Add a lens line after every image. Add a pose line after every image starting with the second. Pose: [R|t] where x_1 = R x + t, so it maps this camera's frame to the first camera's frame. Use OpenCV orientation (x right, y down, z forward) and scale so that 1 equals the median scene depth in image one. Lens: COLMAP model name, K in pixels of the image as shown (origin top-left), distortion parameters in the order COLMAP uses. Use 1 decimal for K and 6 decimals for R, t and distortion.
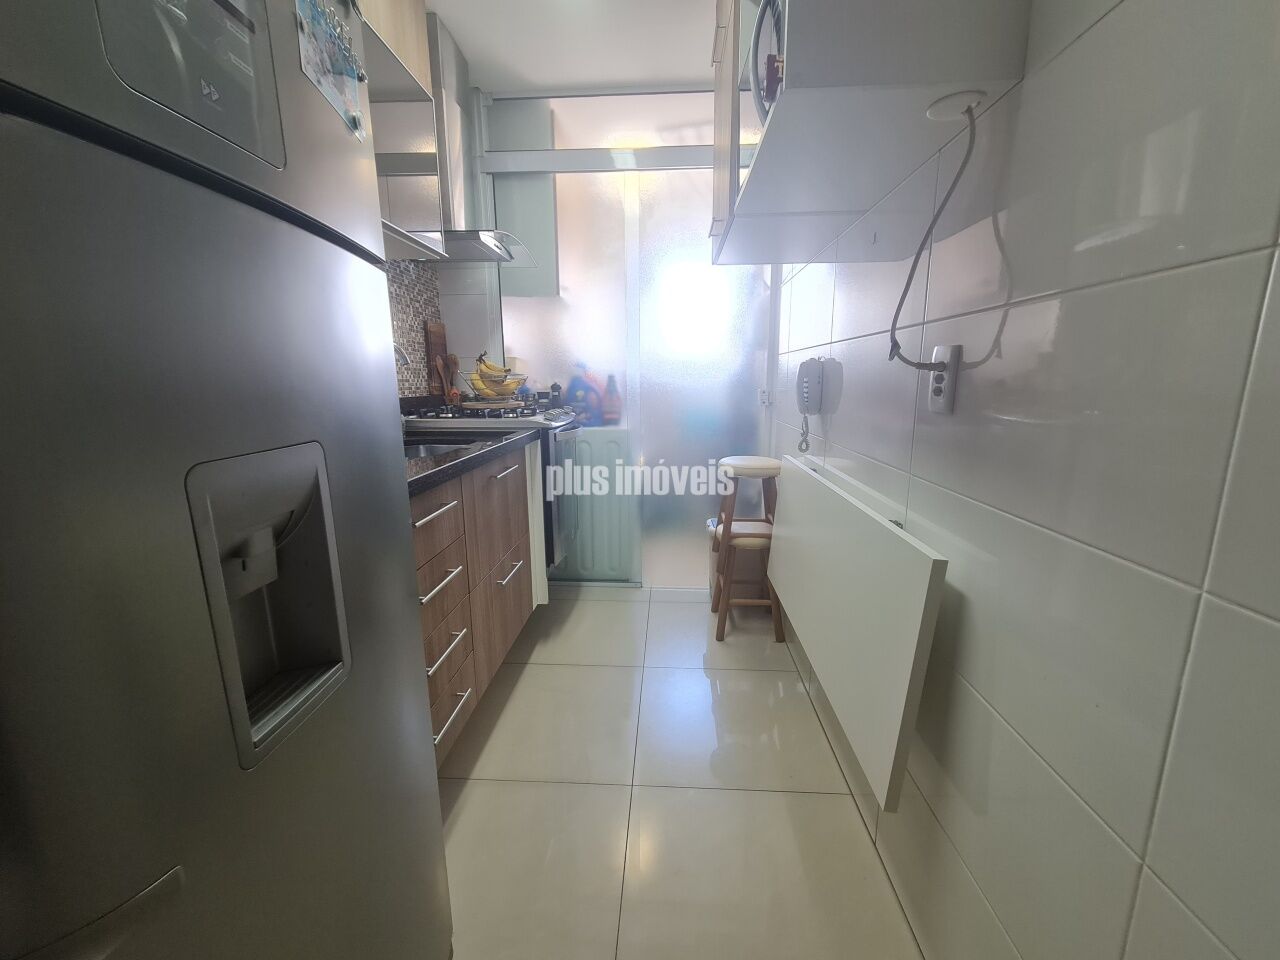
lens RADIAL K [[520.0, 0, 644.9], [0, 520.0, 482.1], [0, 0, 1]] dist [0.004734, -0.001064]
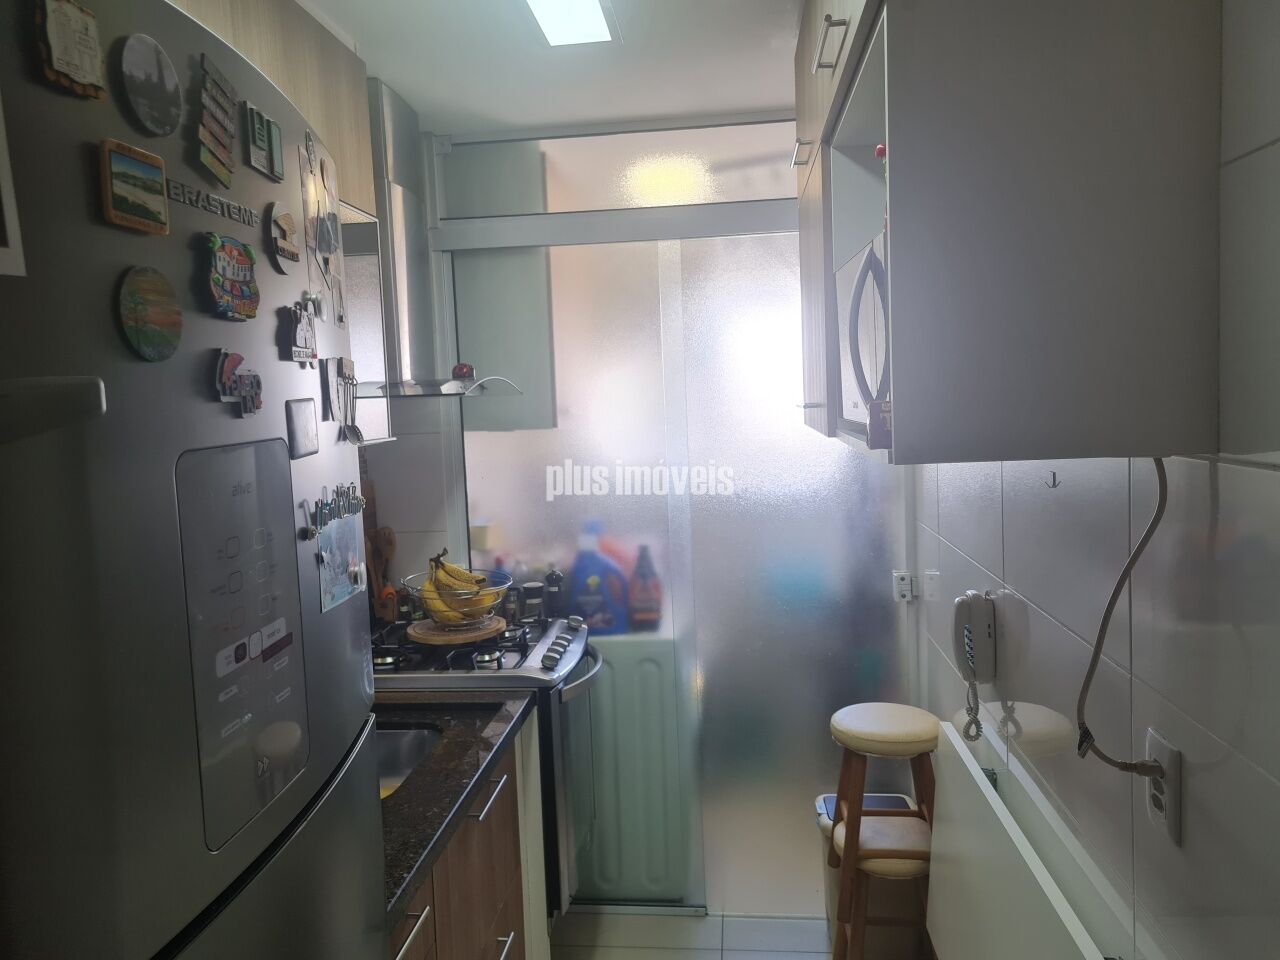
lens RADIAL K [[958.8, 0, 634.9], [0, 958.8, 477.9], [0, 0, 1]] dist [0.020553, -0.008824]
pose [[0.997733, -0.031688, -0.059364, -0.007525], [0.024677, 0.993022, -0.115320, -0.176448], [0.062604, 0.113593, 0.991553, -0.121296]]
